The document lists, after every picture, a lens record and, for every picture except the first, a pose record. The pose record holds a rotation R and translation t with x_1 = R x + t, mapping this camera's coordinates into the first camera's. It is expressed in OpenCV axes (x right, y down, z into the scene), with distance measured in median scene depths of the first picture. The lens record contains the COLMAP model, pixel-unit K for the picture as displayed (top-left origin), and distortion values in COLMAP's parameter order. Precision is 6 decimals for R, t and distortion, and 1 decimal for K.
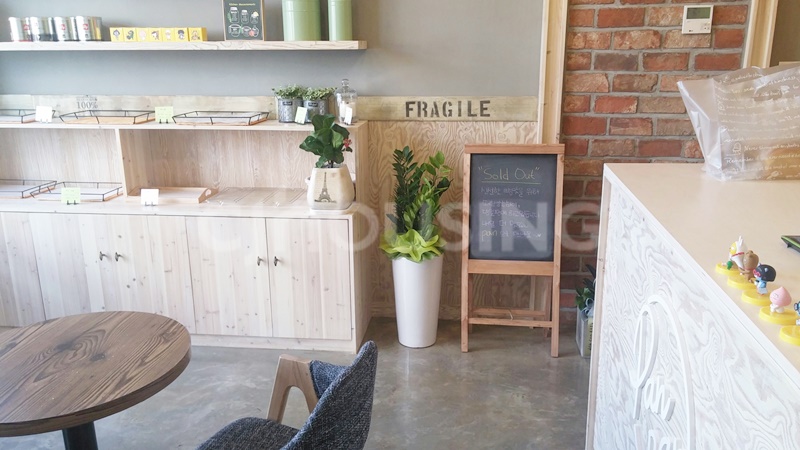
lens RADIAL K [[674.7, 0, 396.8], [0, 674.7, 226.7], [0, 0, 1]] dist [0.090277, -0.097877]
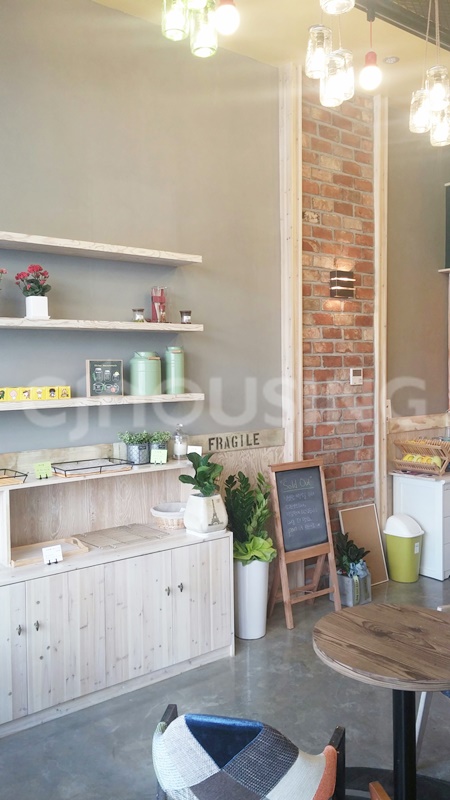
lens RADIAL K [[674.7, 0, 225.0], [0, 674.7, 400.0], [0, 0, 1]] dist [0.090277, -0.097877]
pose [[0.701012, -0.034580, 0.712310, -0.863171], [0.193550, 0.970559, -0.143363, -0.069979], [-0.686382, 0.238367, 0.687067, 0.107210]]
